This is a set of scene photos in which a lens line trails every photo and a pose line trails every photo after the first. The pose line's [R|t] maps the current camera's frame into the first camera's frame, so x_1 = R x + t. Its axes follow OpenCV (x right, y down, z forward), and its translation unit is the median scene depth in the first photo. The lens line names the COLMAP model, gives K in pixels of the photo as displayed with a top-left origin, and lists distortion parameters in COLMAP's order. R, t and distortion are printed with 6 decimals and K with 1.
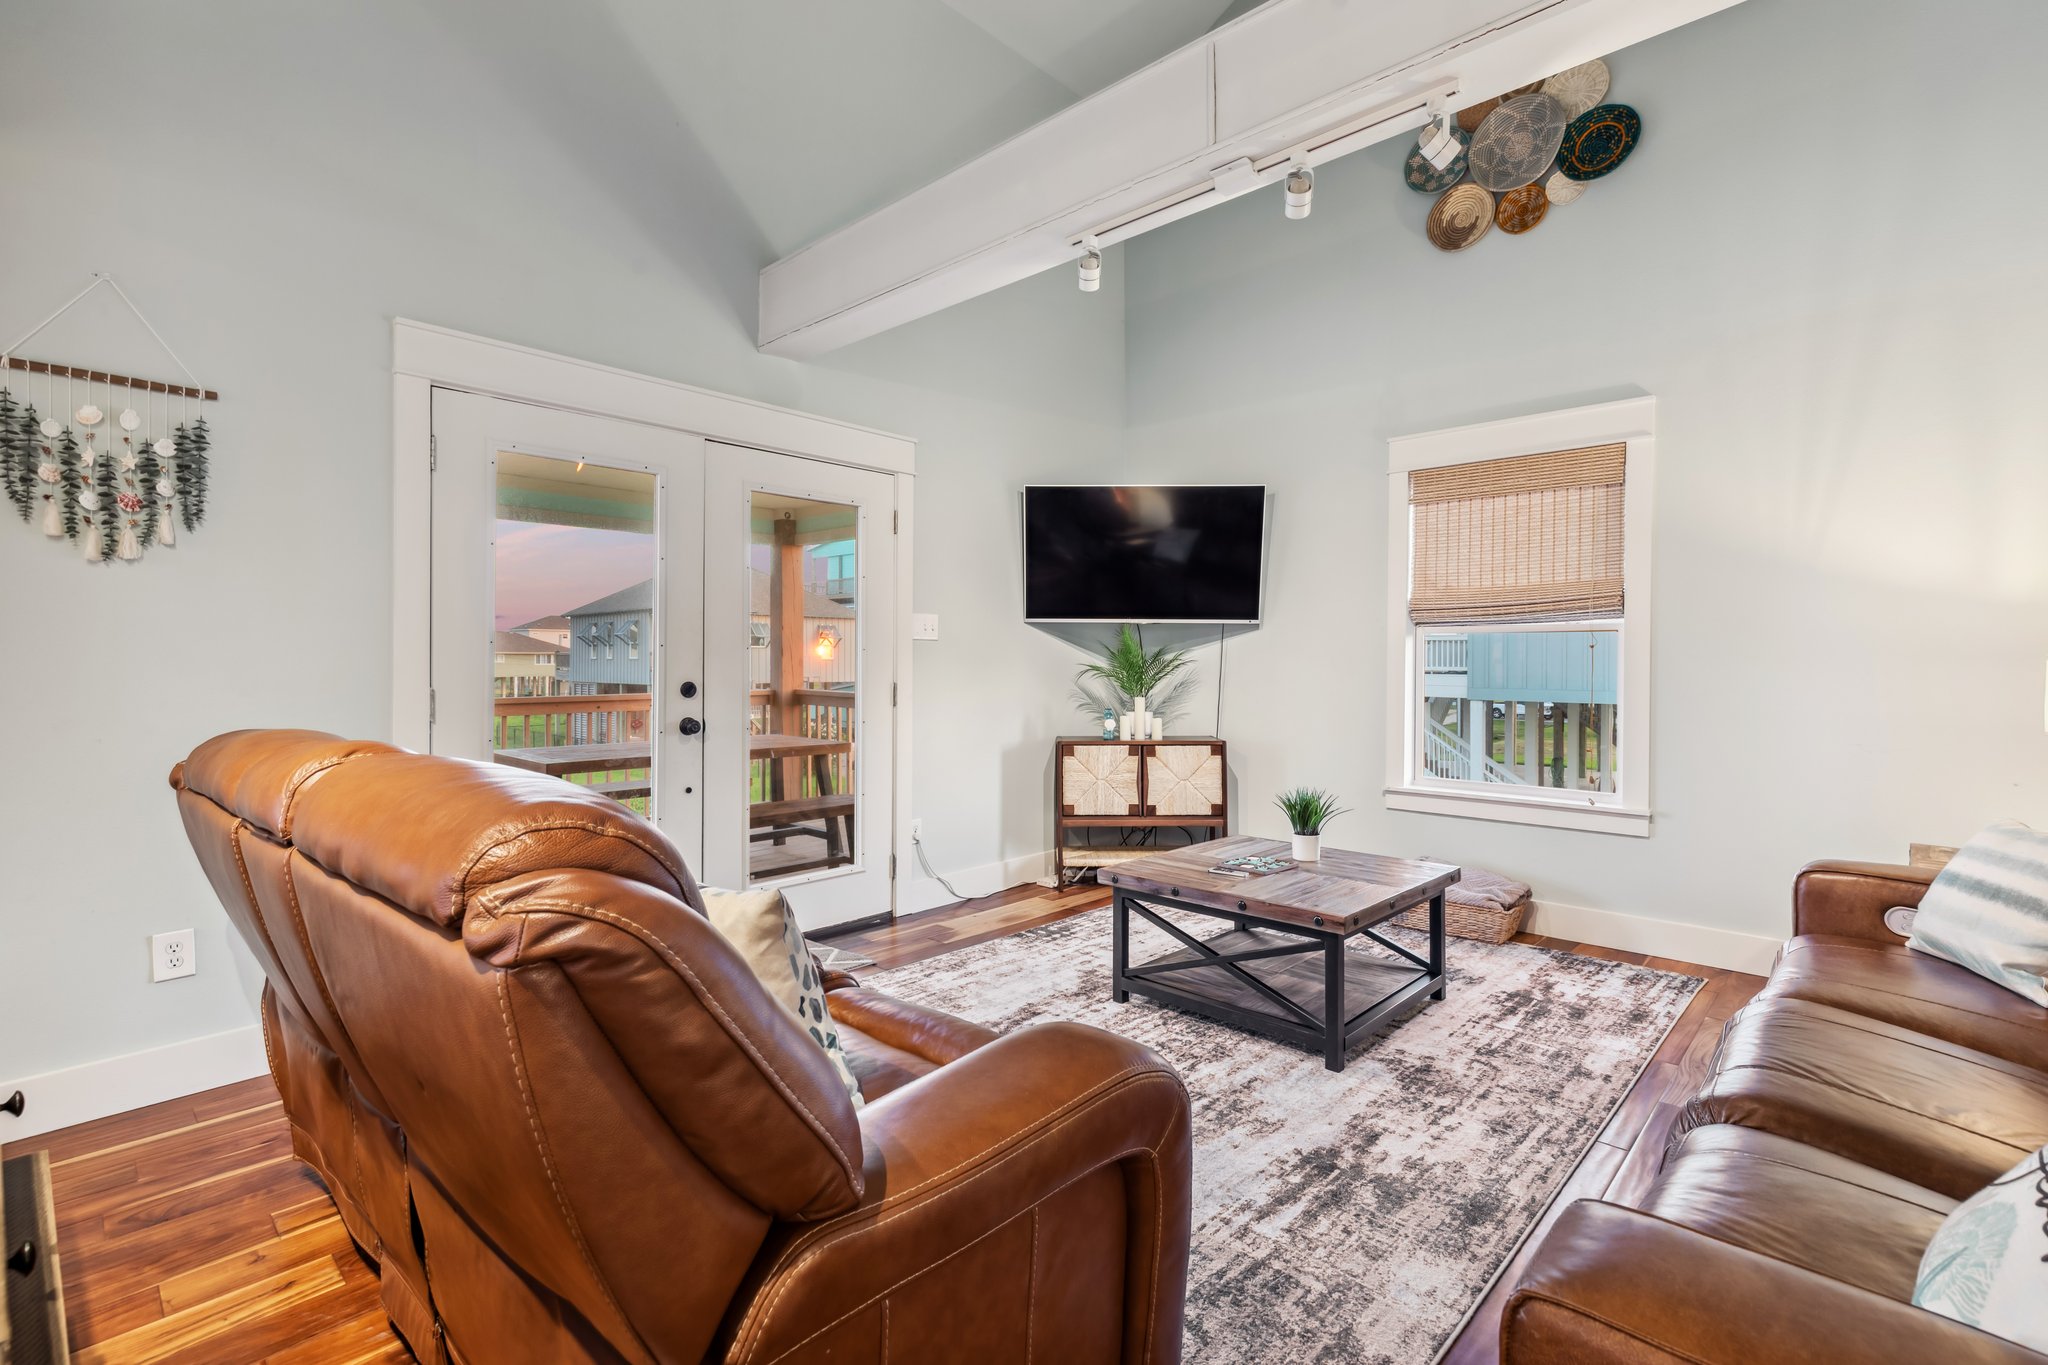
lens RADIAL K [[921.5, 0, 1035.6], [0, 921.5, 696.3], [0, 0, 1]] dist [0.000759, -0.000365]
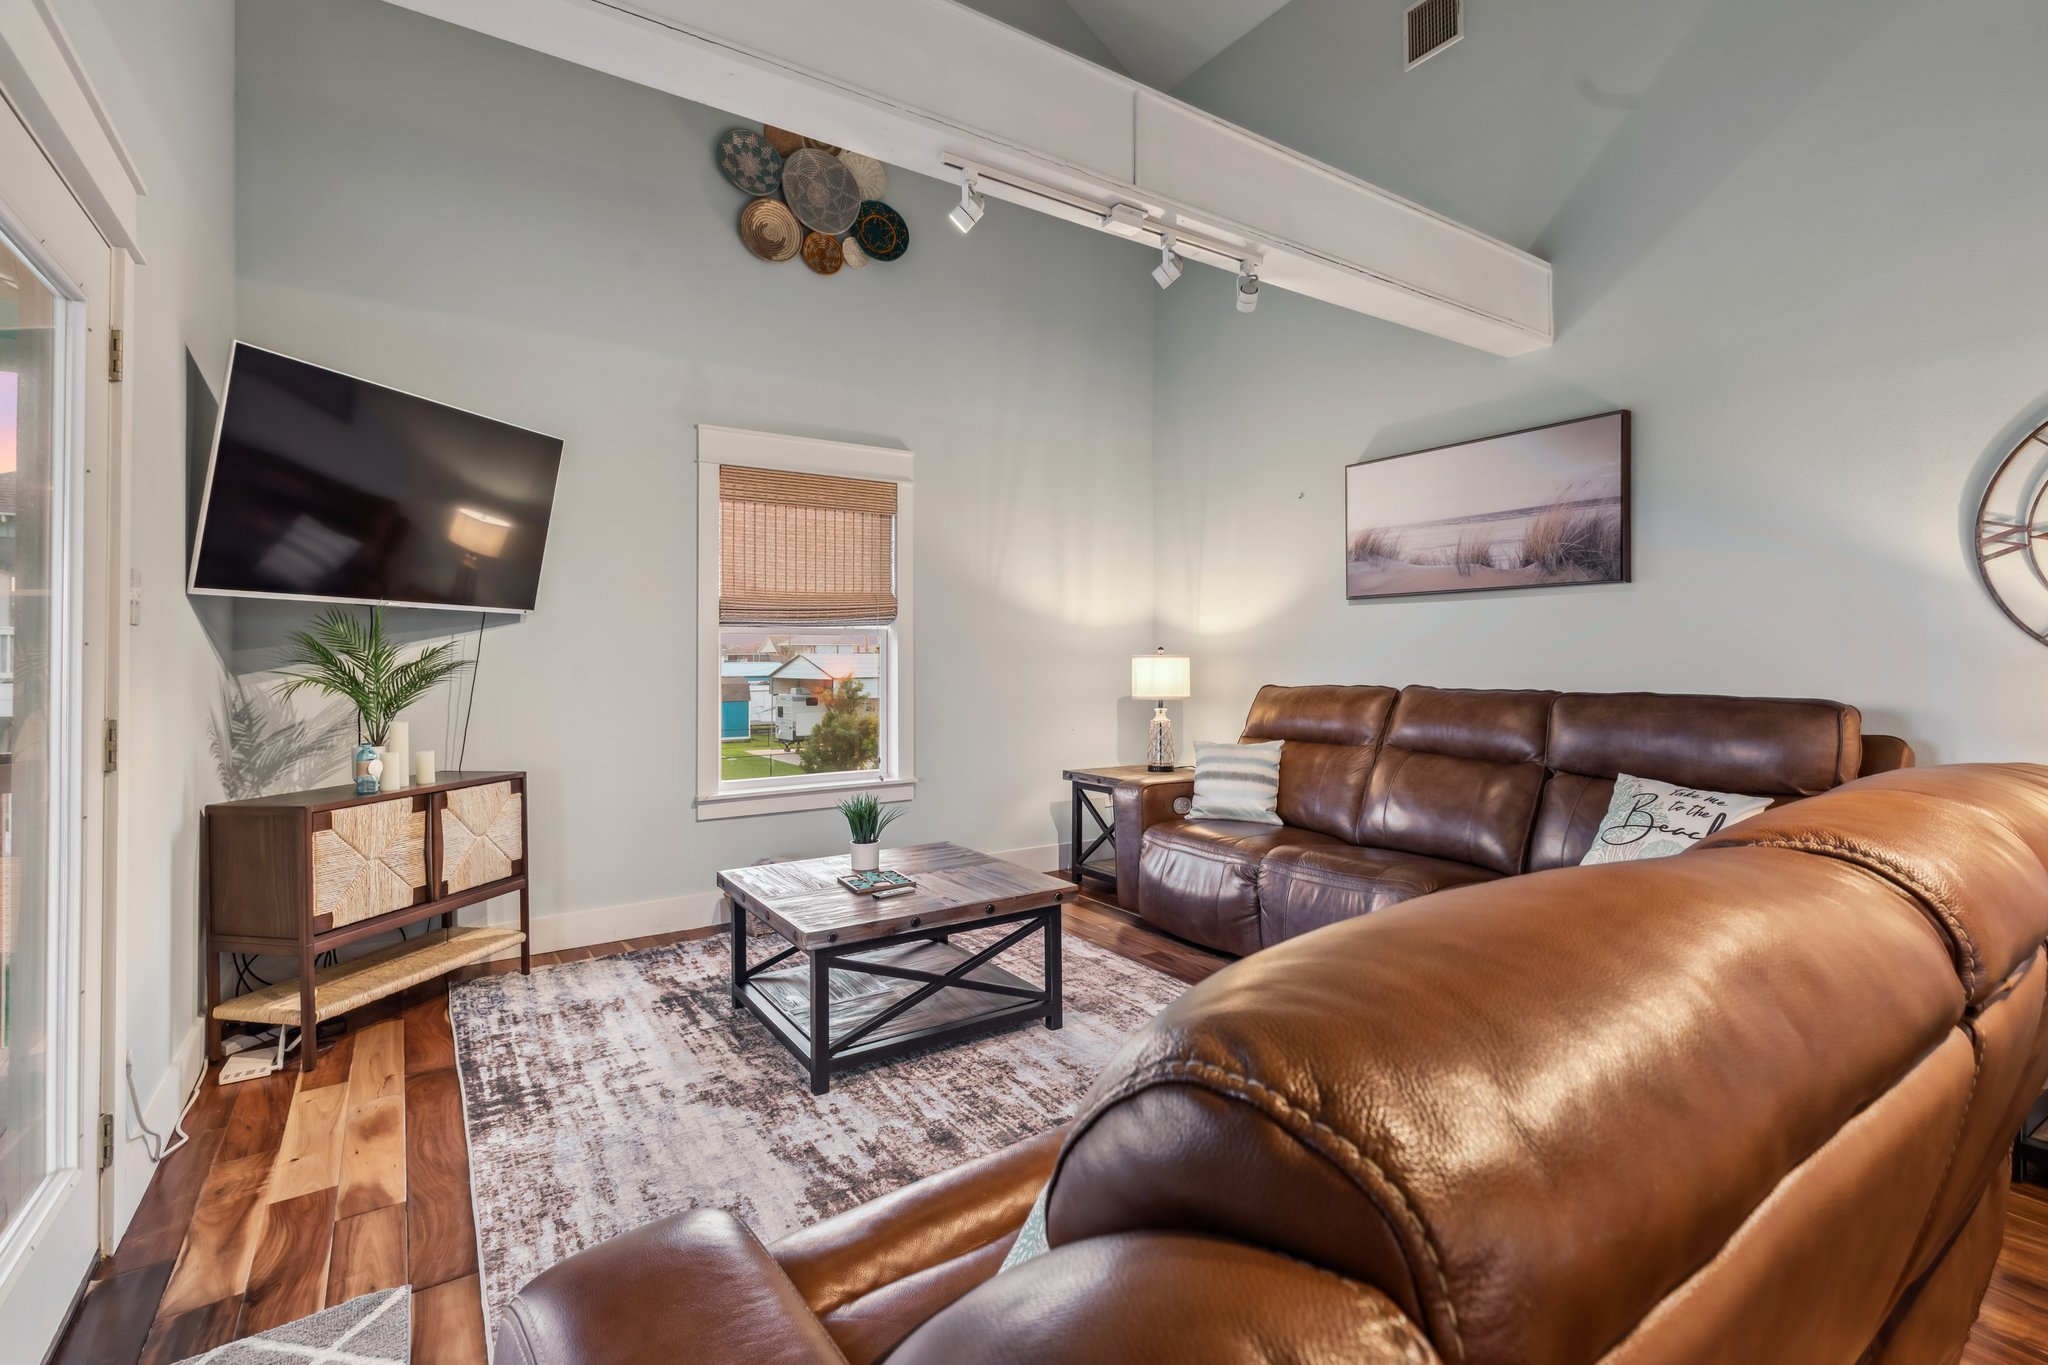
lens RADIAL K [[958.5, 0, 1039.4], [0, 958.5, 674.3], [0, 0, 1]] dist [0.001016, -0.000080]
pose [[0.218520, -0.017037, 0.975684, -0.541384], [0.045951, 0.998918, 0.007151, -0.019353], [-0.974750, 0.043271, 0.219067, 0.508908]]
